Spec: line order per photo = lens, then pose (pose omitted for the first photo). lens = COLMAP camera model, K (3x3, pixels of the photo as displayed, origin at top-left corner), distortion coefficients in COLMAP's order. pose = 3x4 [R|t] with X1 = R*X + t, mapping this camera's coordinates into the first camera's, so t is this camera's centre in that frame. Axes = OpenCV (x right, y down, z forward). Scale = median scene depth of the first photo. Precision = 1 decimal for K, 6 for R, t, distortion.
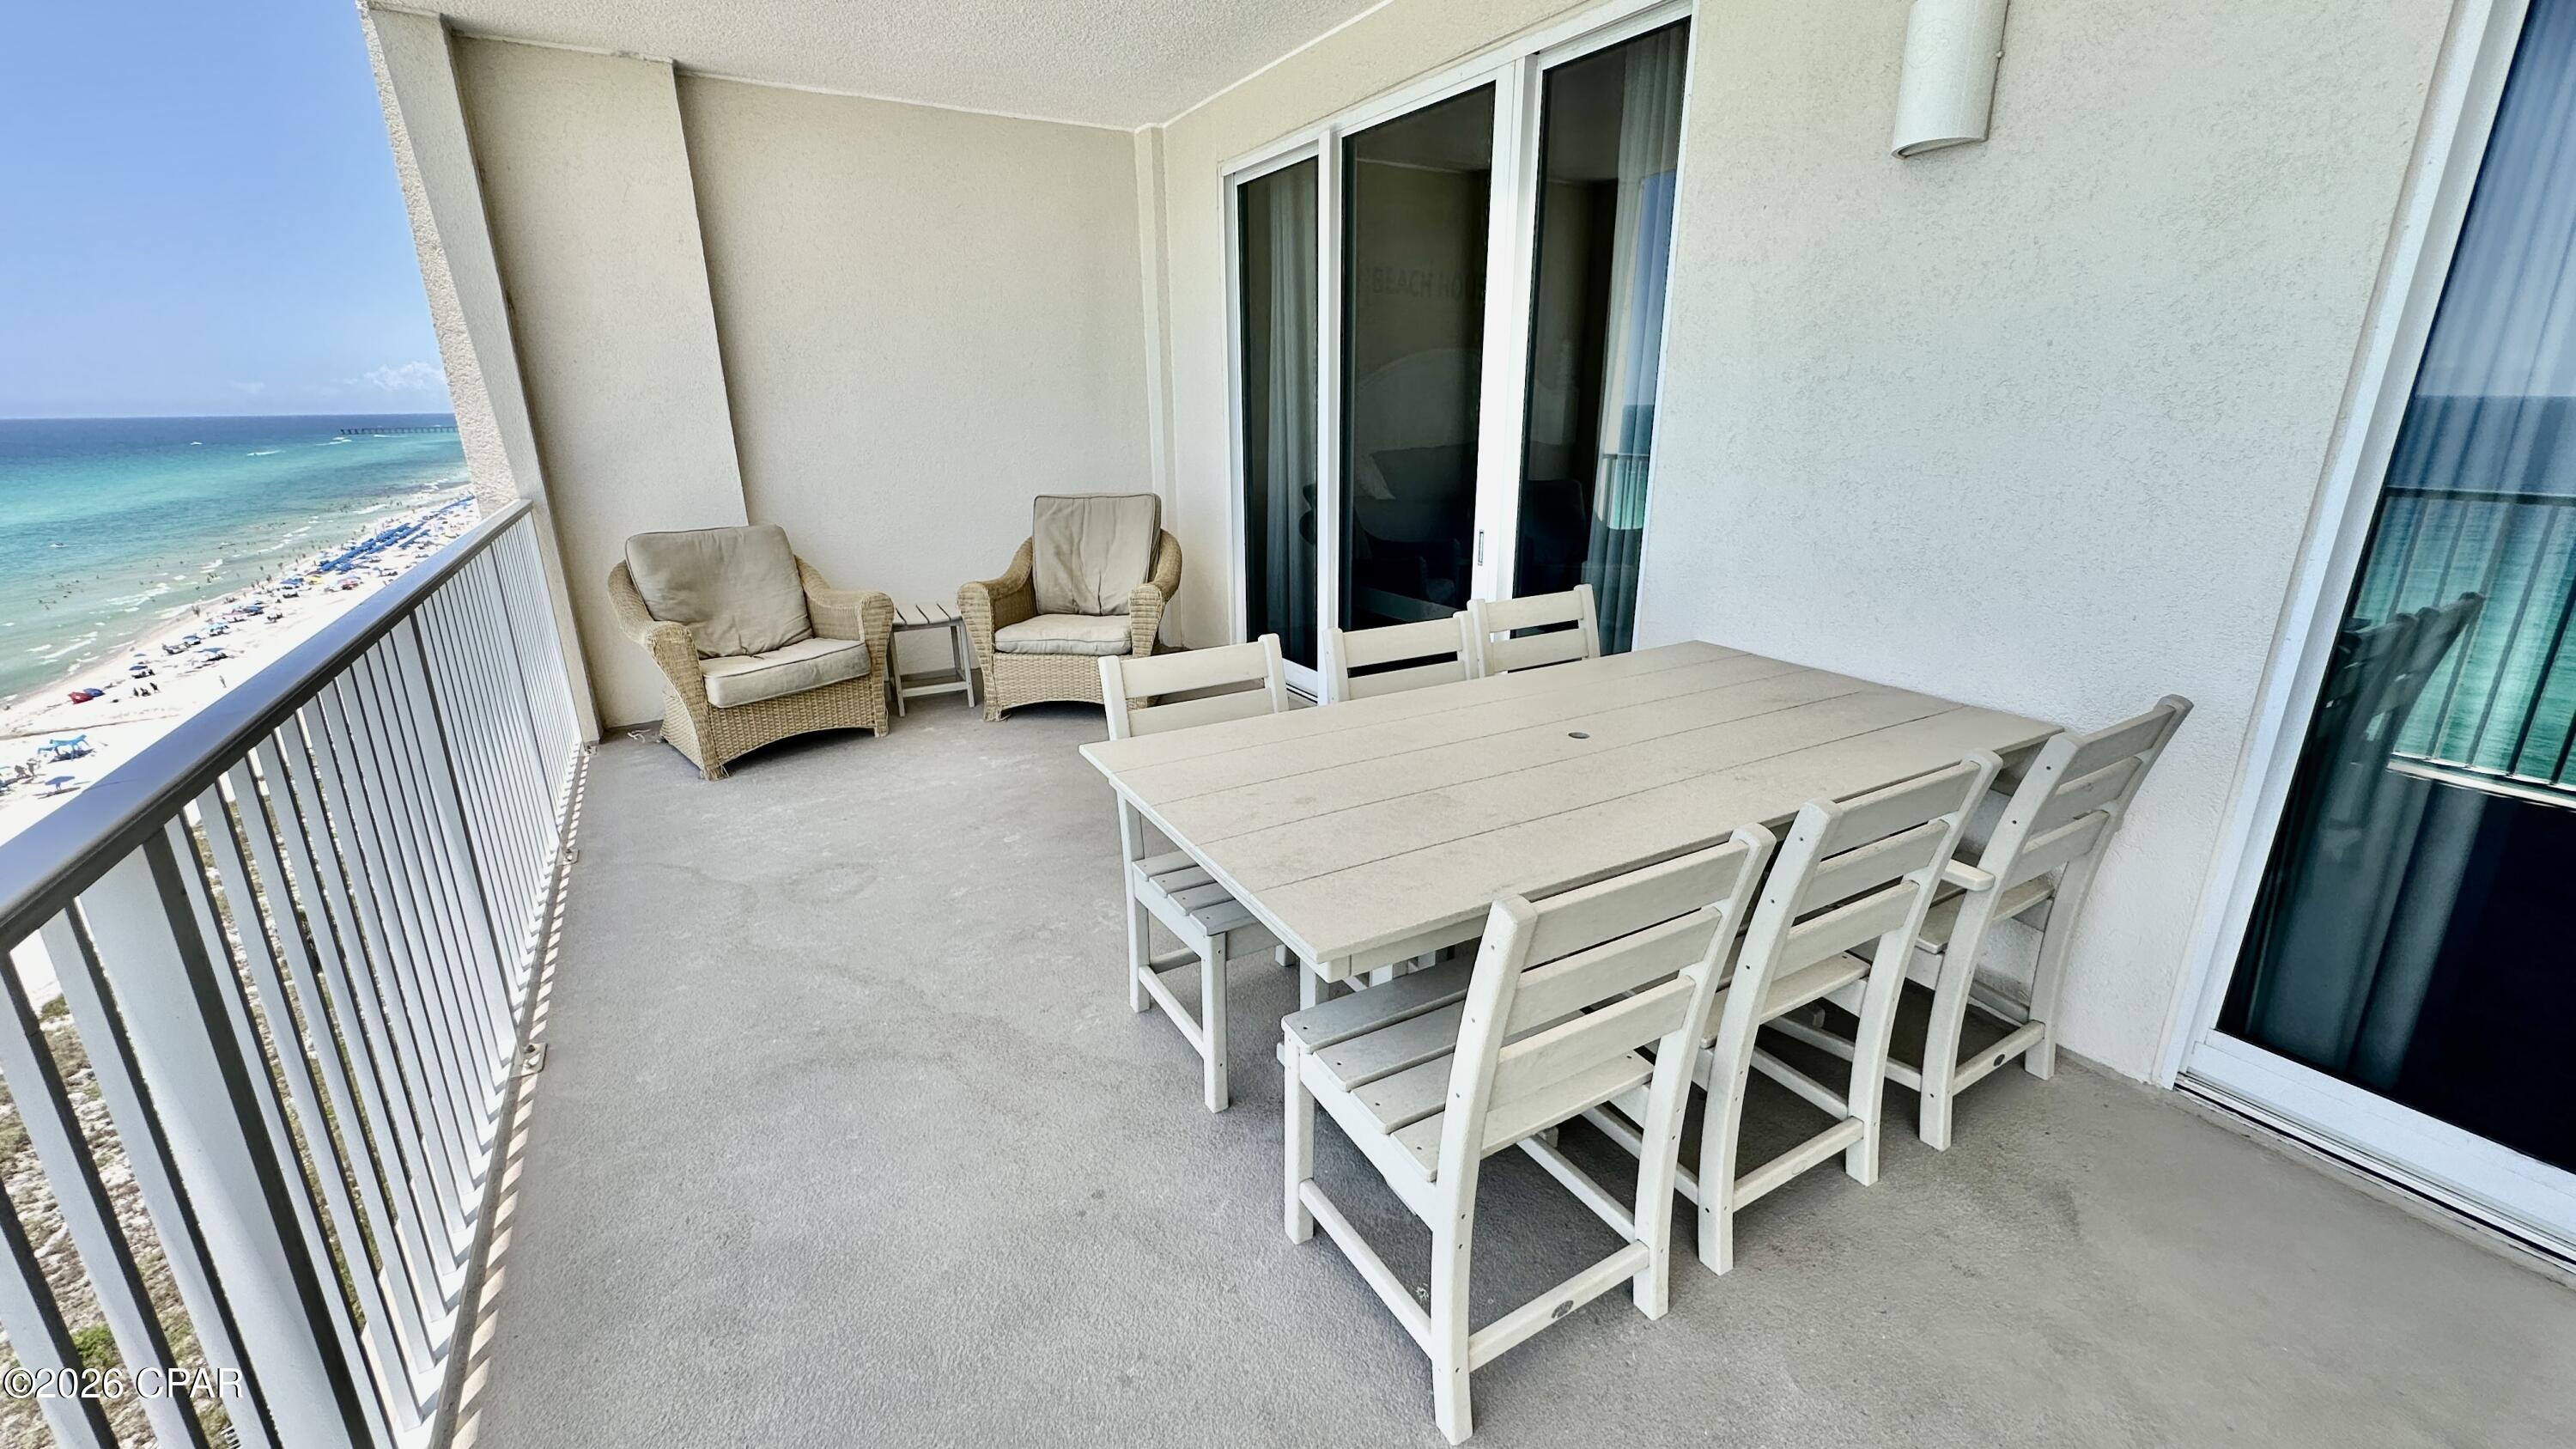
lens RADIAL K [[1026.3, 0, 1291.2], [0, 1026.3, 723.8], [0, 0, 1]] dist [-0.006430, 0.001135]
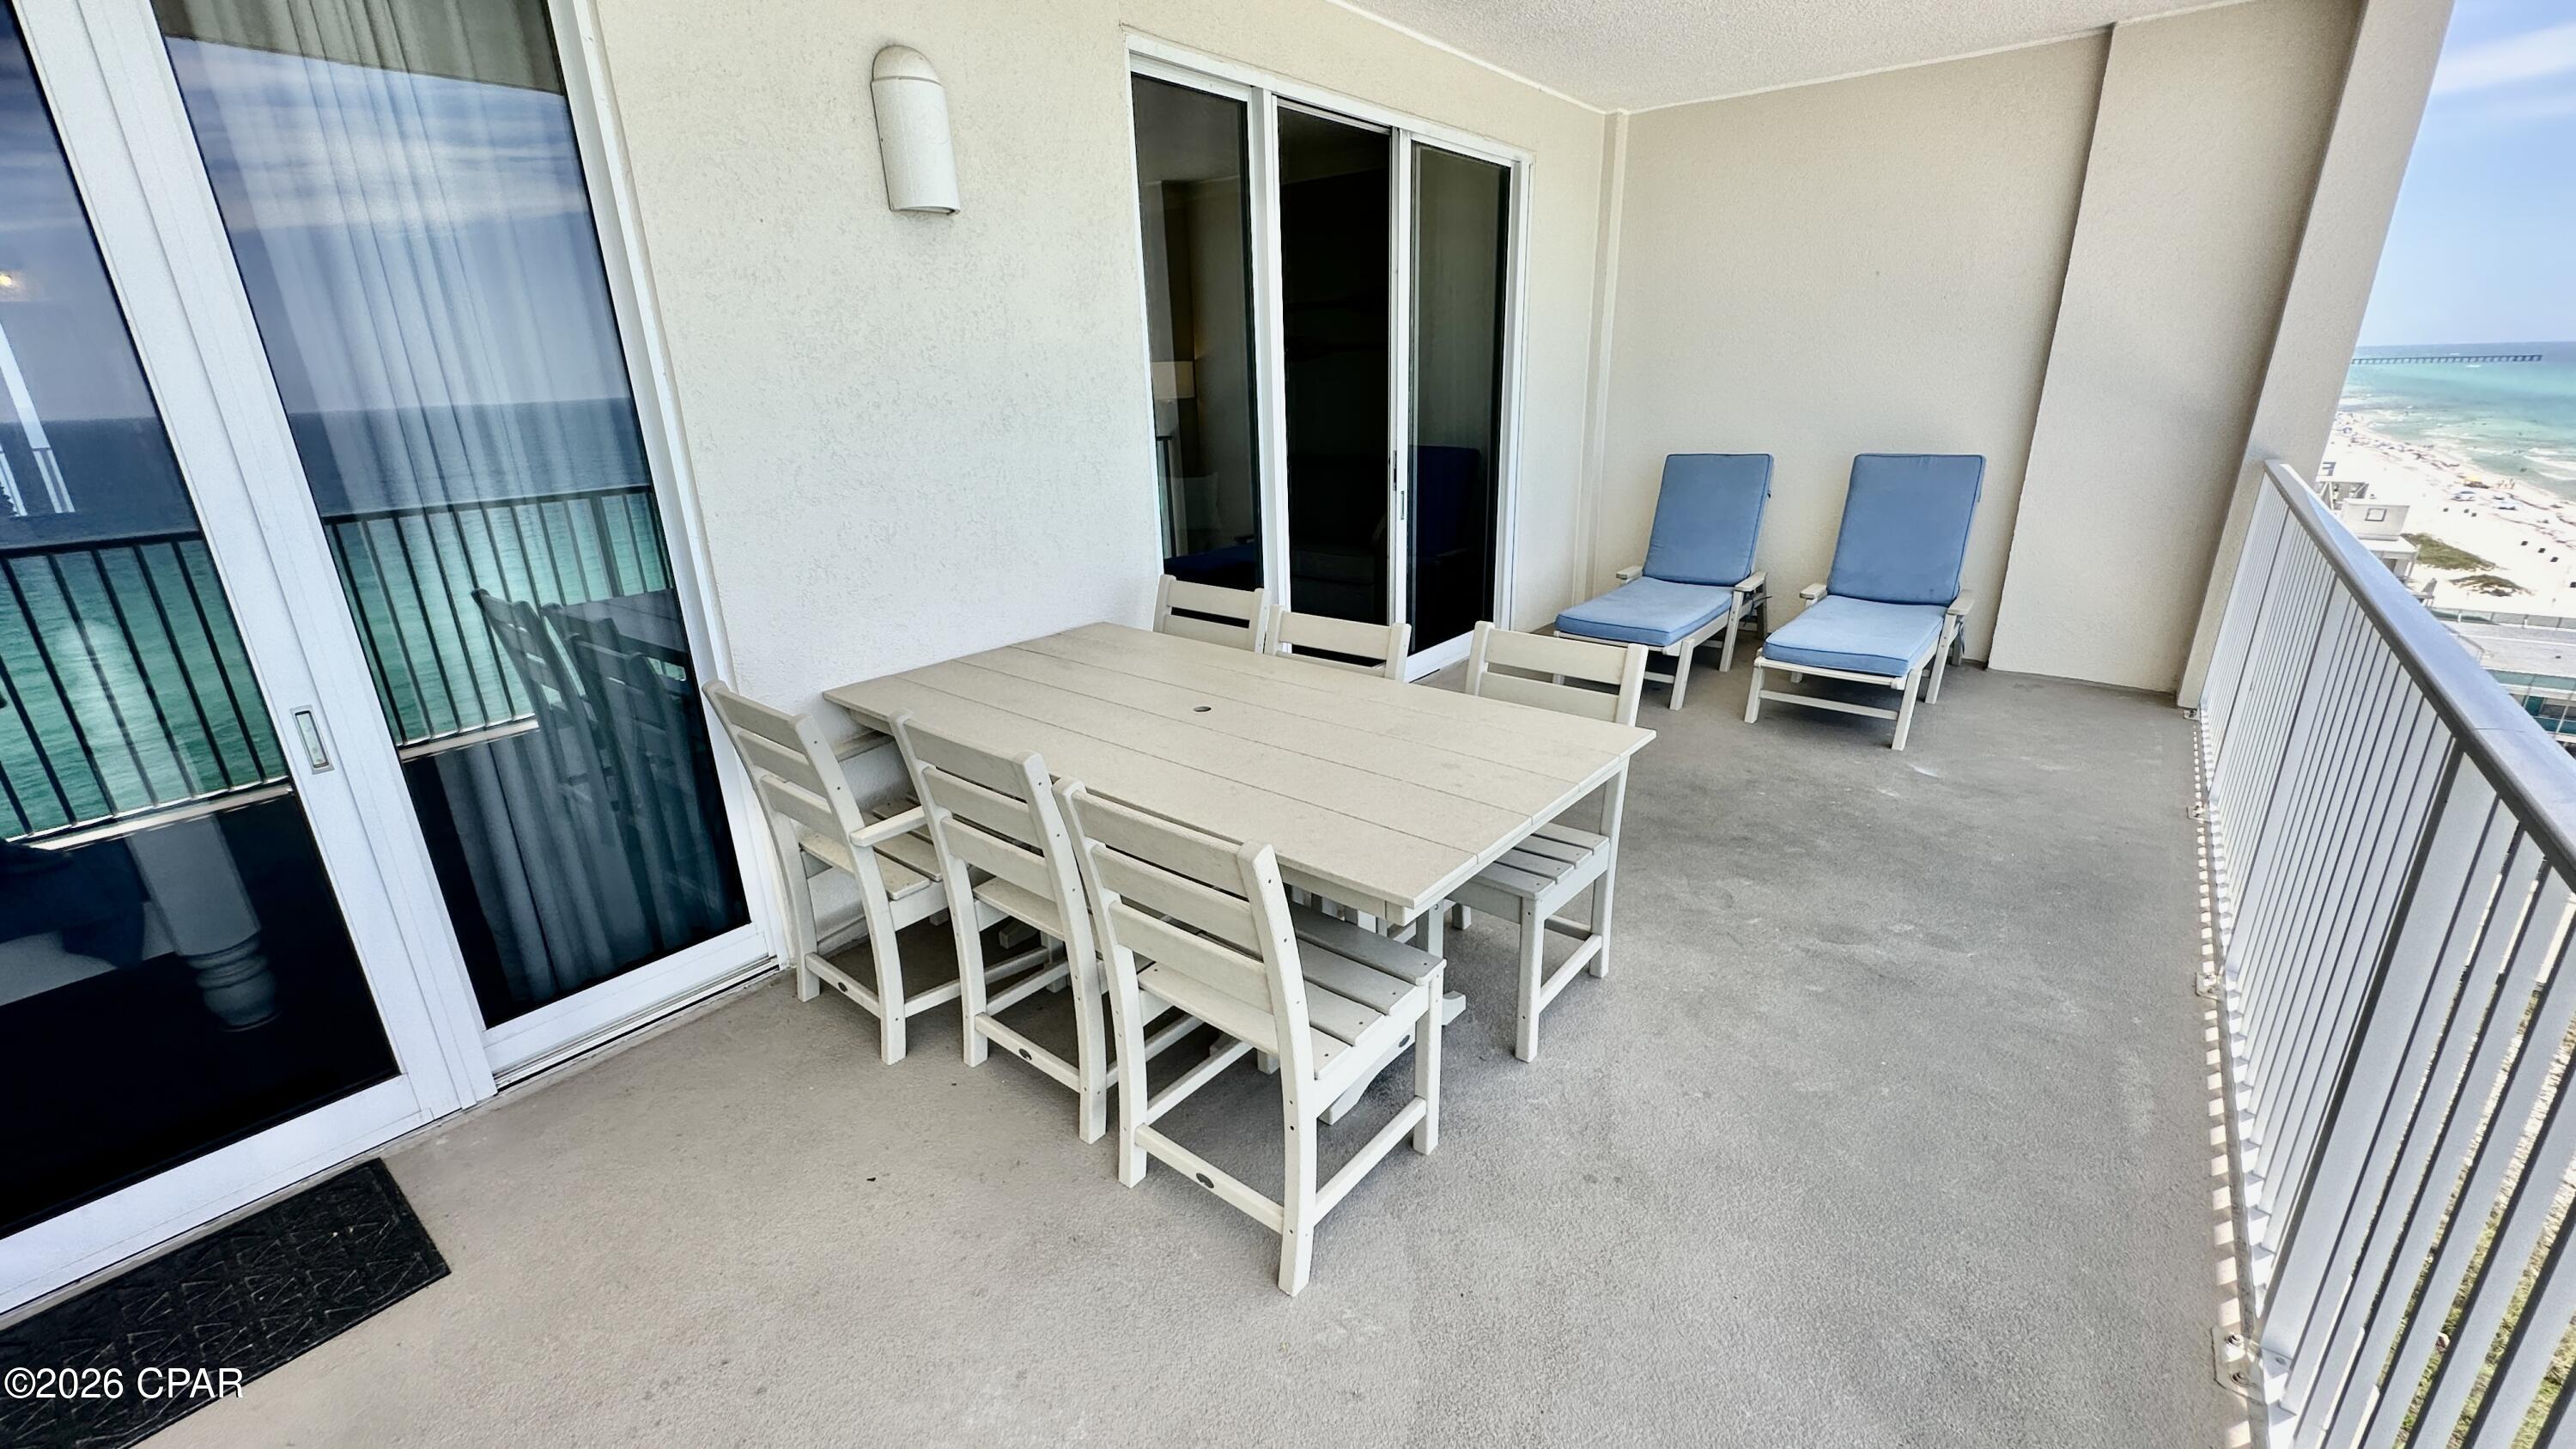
lens RADIAL K [[1026.3, 0, 1282.0], [0, 1026.3, 731.0], [0, 0, 1]] dist [-0.006430, 0.001135]
pose [[-0.353008, -0.283997, 0.891477, -0.695734], [0.321619, 0.857923, 0.400662, -0.349830], [-0.878605, 0.428153, -0.211515, 1.041528]]
